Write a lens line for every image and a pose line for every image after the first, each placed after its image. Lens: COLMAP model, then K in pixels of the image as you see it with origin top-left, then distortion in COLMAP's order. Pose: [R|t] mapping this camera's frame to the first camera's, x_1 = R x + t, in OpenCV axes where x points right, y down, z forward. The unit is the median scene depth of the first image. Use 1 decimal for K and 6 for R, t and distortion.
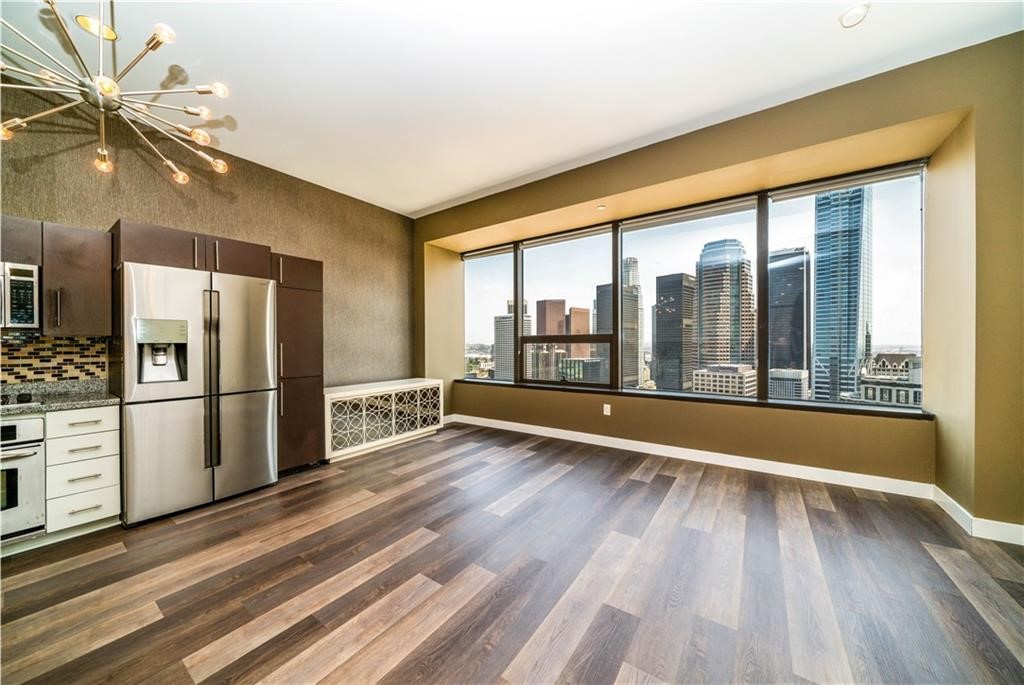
lens RADIAL K [[352.3, 0, 514.5], [0, 352.3, 344.5], [0, 0, 1]] dist [-0.009512, -0.000058]
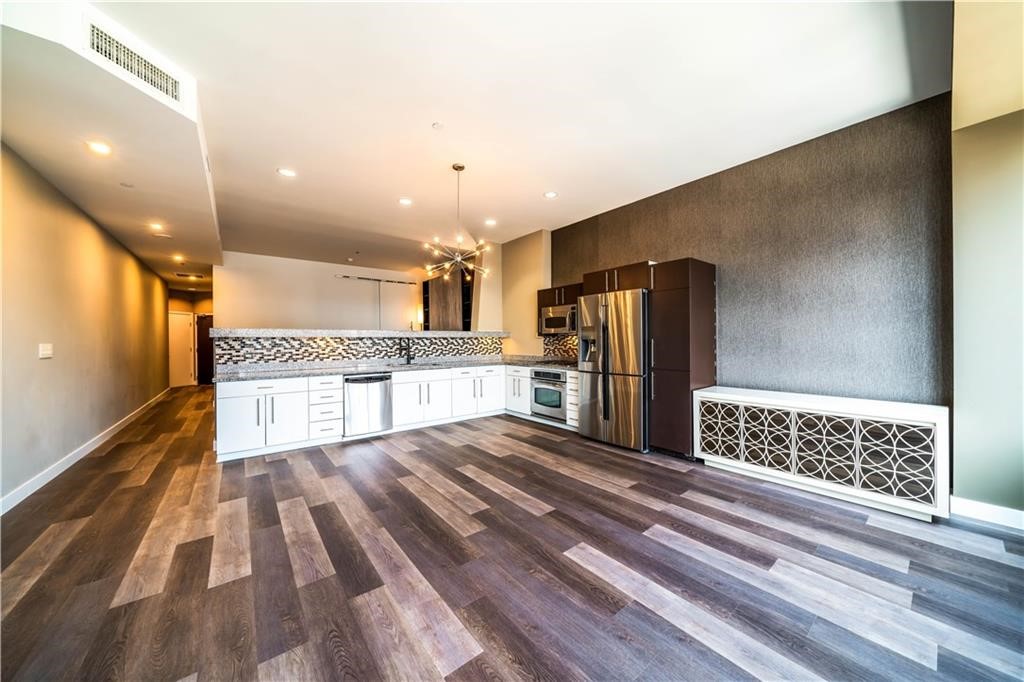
lens RADIAL K [[352.3, 0, 514.5], [0, 352.3, 343.0], [0, 0, 1]] dist [-0.009512, -0.000058]
pose [[-0.292766, 0.017847, -0.956018, 0.597793], [0.005835, 0.999841, 0.016878, -0.012214], [0.956166, -0.000637, -0.292824, 0.878275]]
